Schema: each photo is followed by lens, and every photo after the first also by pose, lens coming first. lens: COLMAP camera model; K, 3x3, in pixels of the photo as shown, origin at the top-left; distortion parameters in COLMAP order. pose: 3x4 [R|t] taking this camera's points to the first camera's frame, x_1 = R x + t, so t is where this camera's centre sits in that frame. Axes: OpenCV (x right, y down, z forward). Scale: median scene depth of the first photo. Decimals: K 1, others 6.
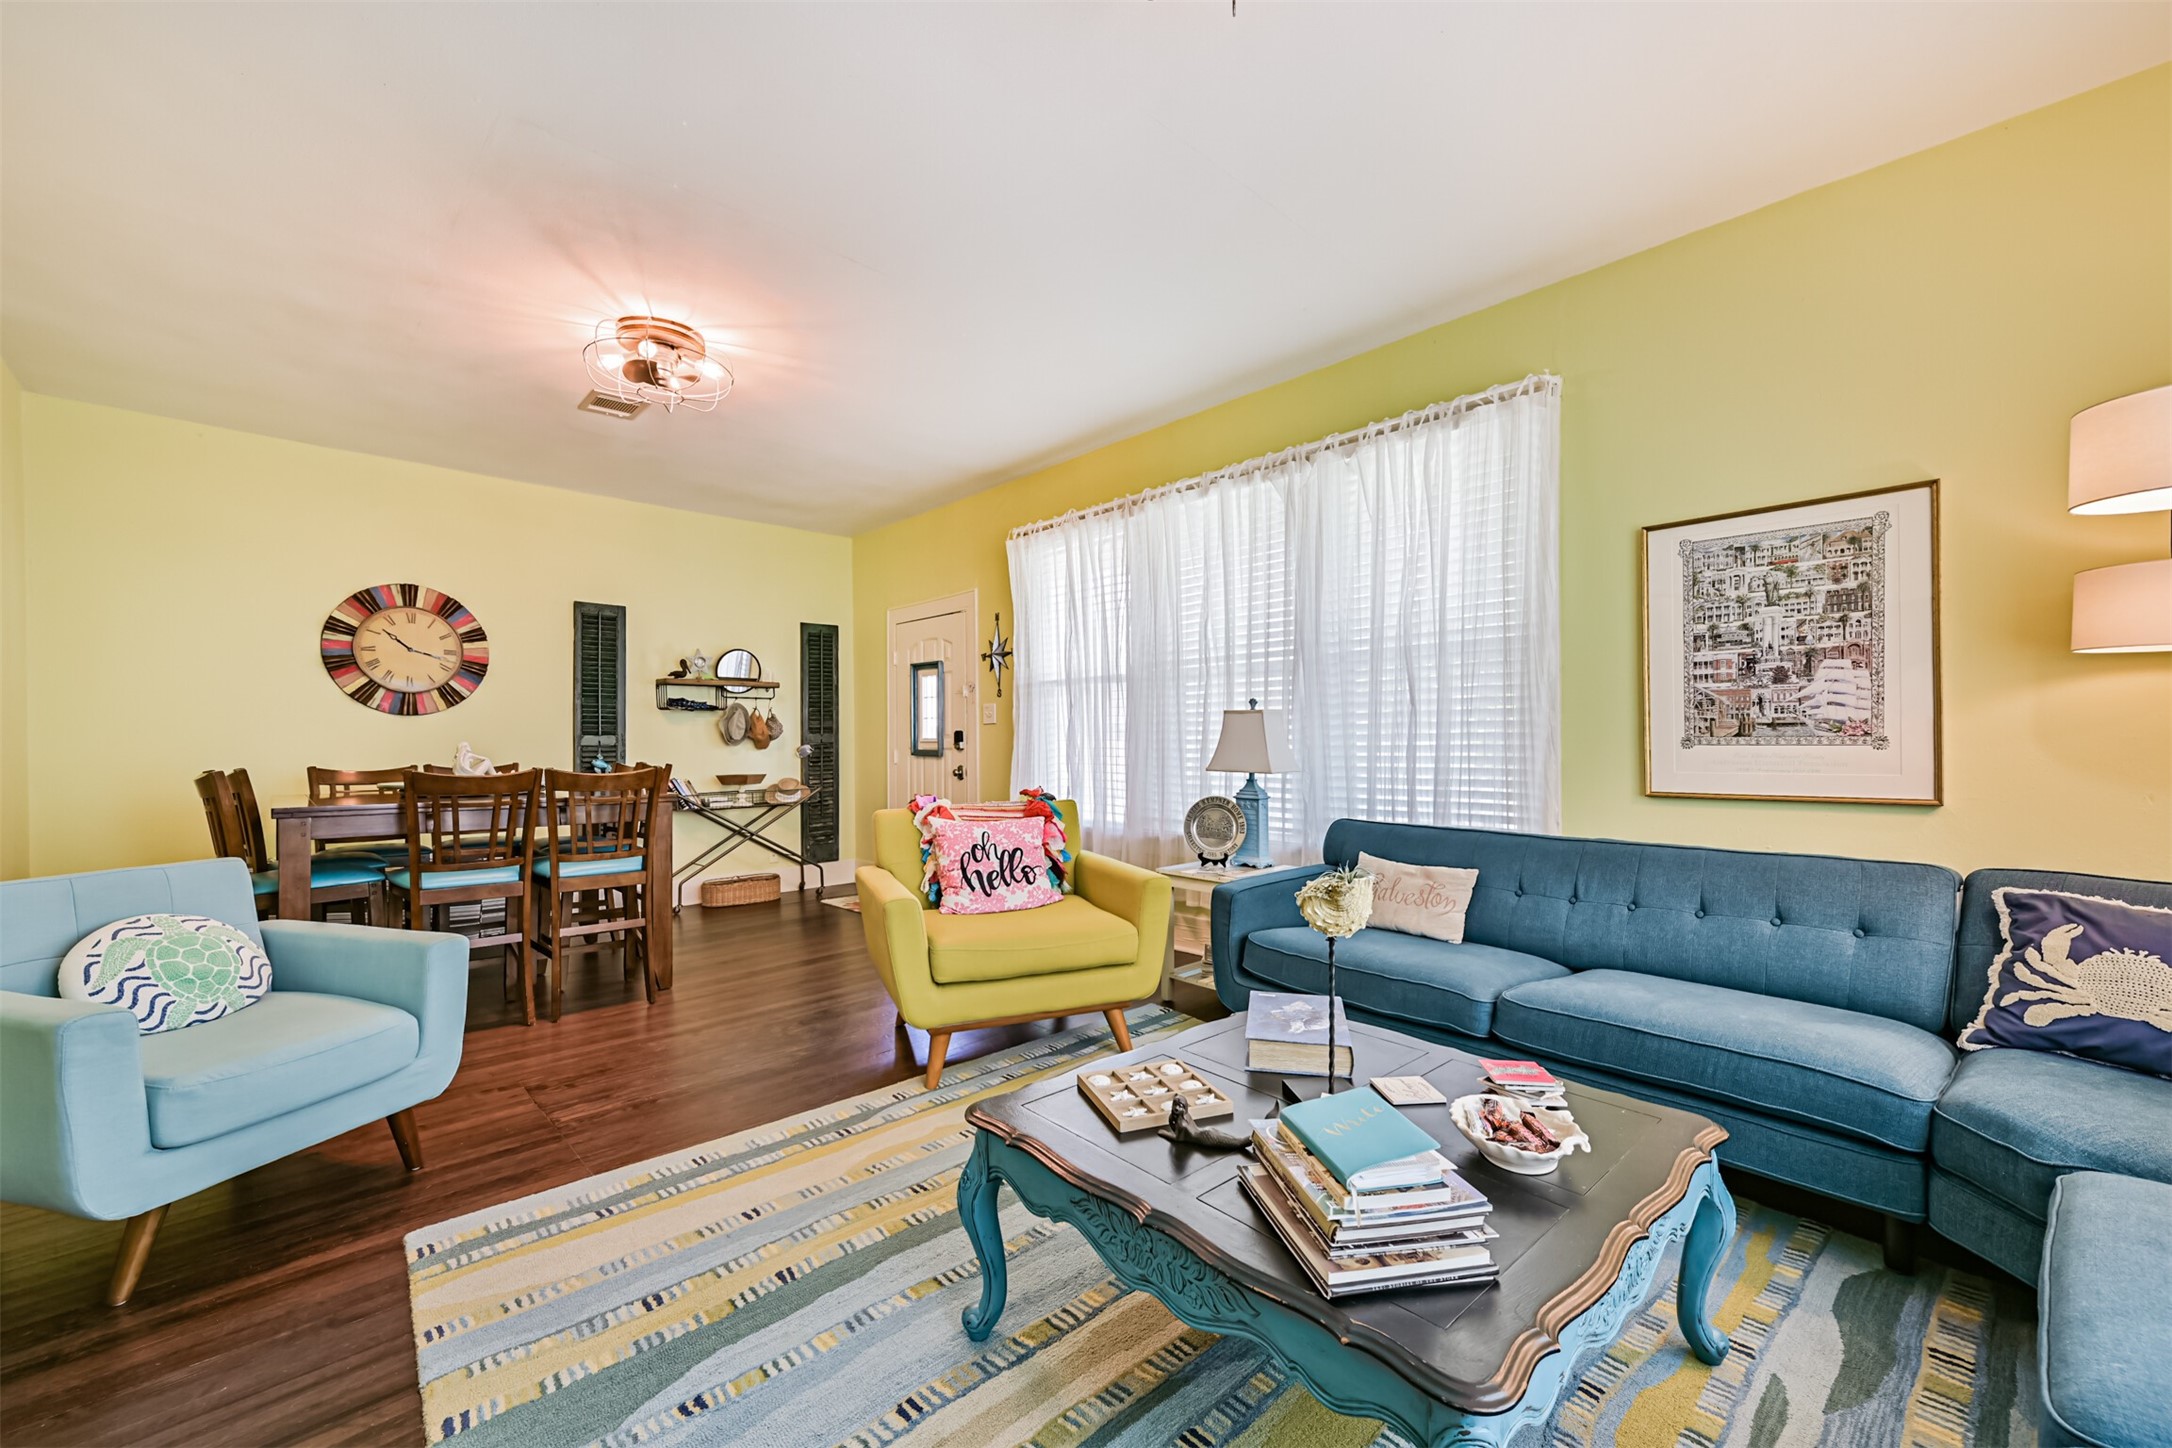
lens RADIAL K [[841.4, 0, 1129.1], [0, 841.4, 740.2], [0, 0, 1]] dist [0.000667, 0.000011]
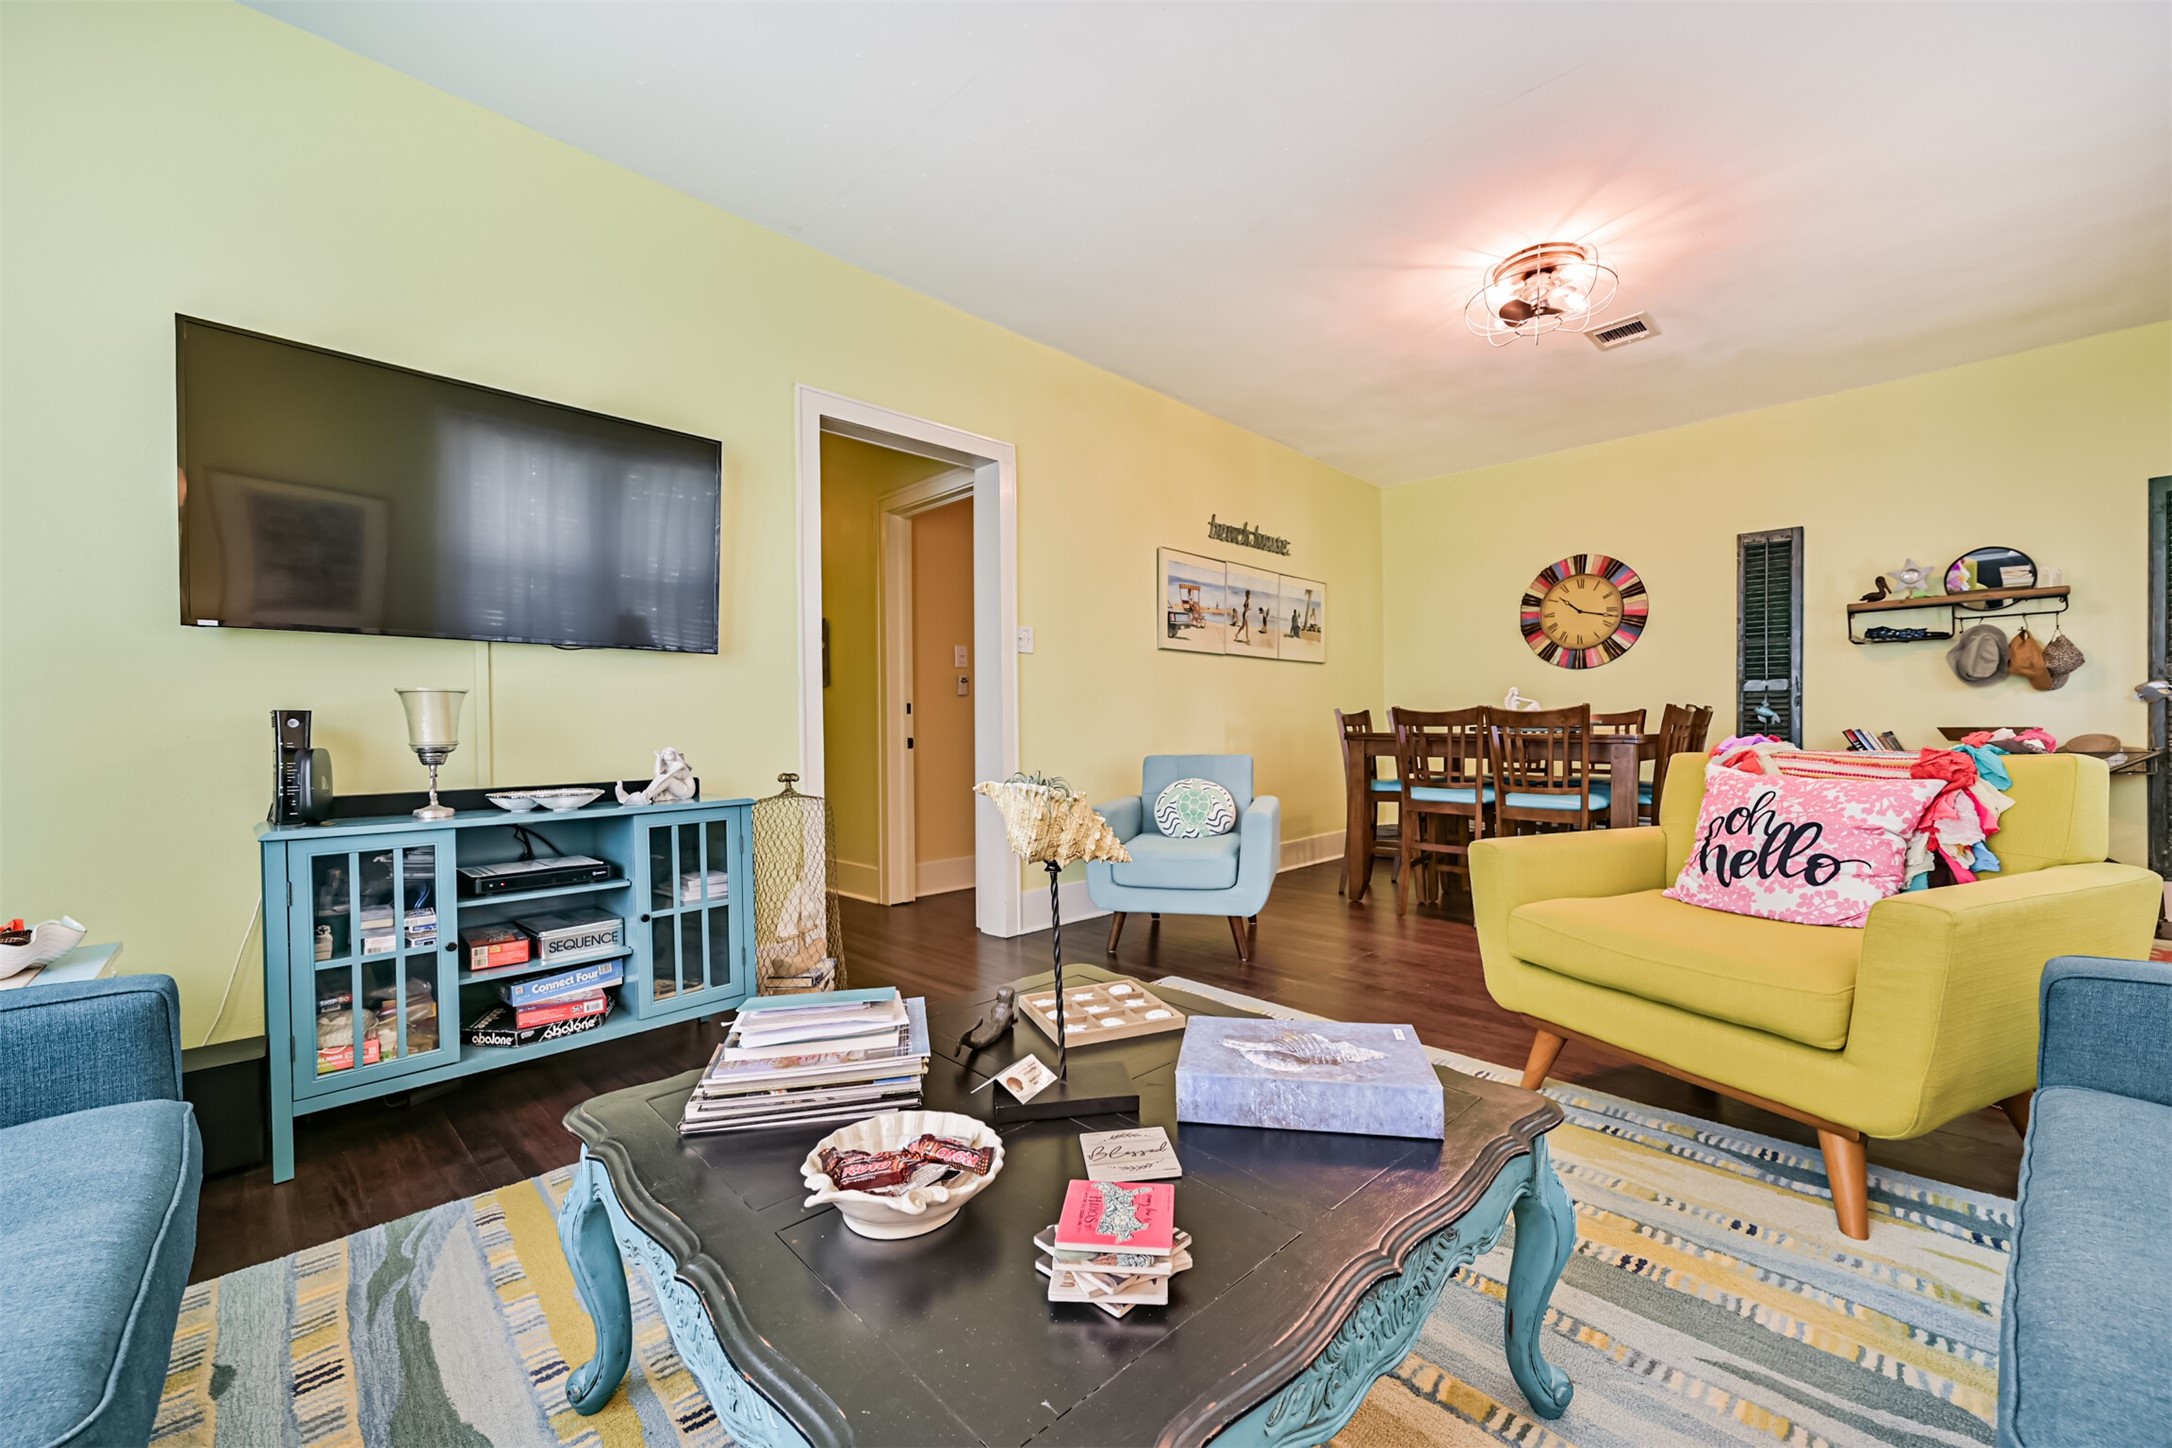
lens RADIAL K [[860.6, 0, 1091.4], [0, 860.6, 732.4], [0, 0, 1]] dist [-0.000040, -0.000152]
pose [[-0.008309, 0.013007, -0.999881, 0.340441], [0.012114, 0.999843, 0.012905, 0.035287], [0.999892, -0.012006, -0.008465, 0.350380]]
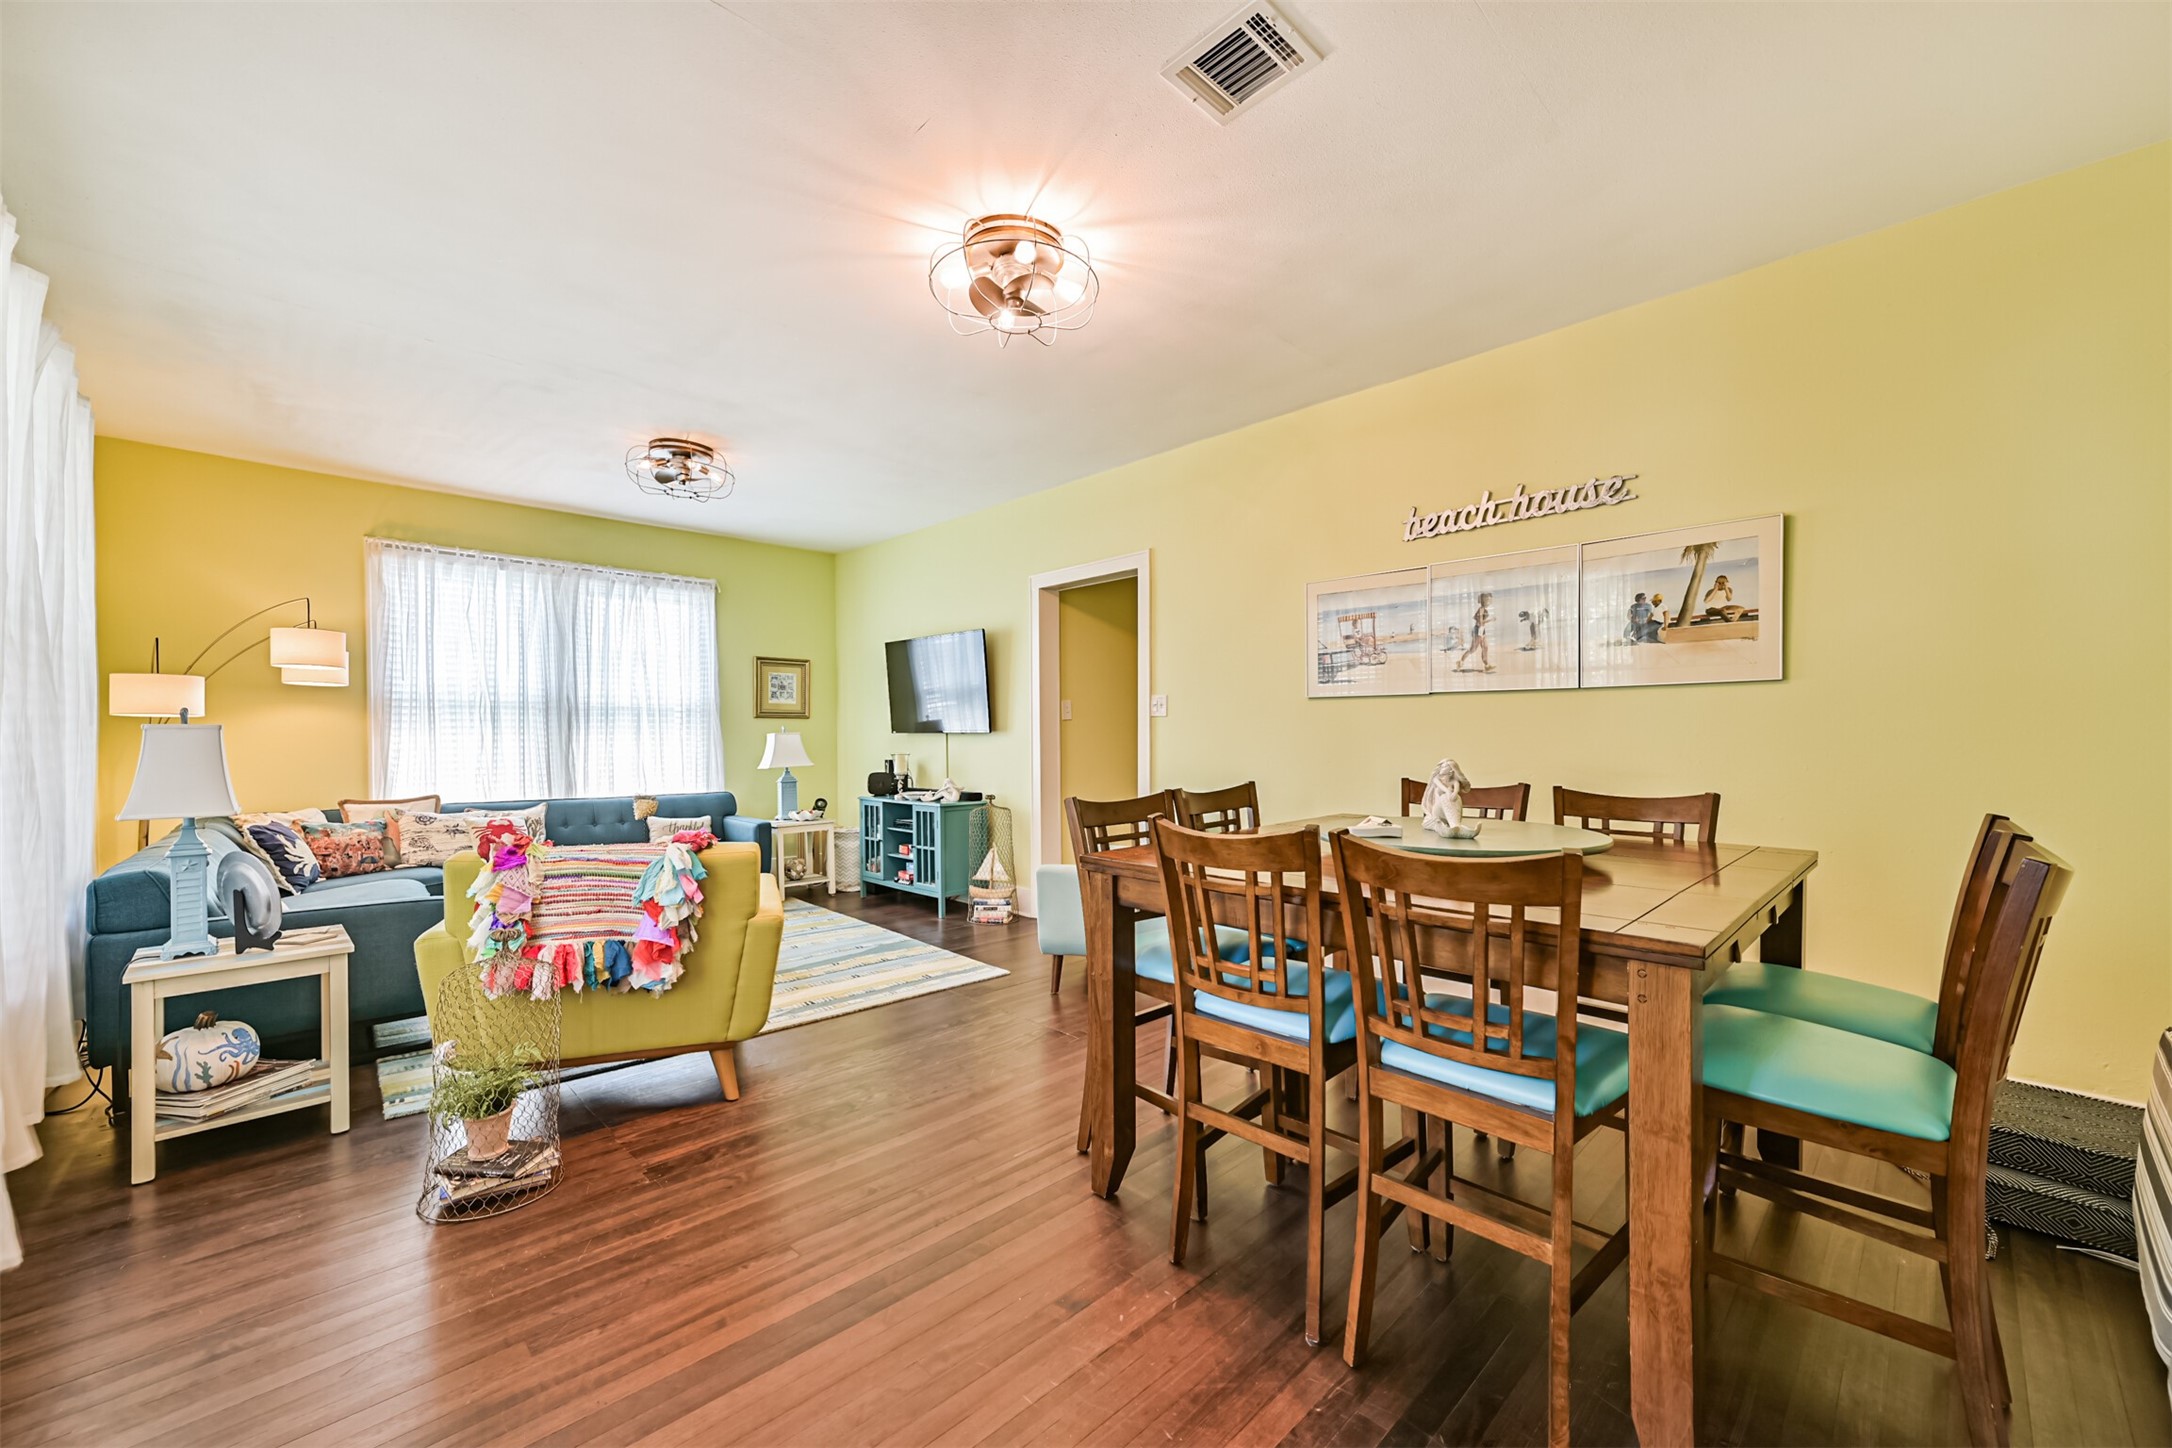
lens RADIAL K [[860.6, 0, 1091.4], [0, 860.6, 732.4], [0, 0, 1]] dist [-0.000040, -0.000152]
pose [[-0.999146, 0.009106, 0.040313, -0.479283], [0.008987, 0.999955, -0.003131, -0.011931], [-0.040339, -0.002766, -0.999182, 1.324721]]
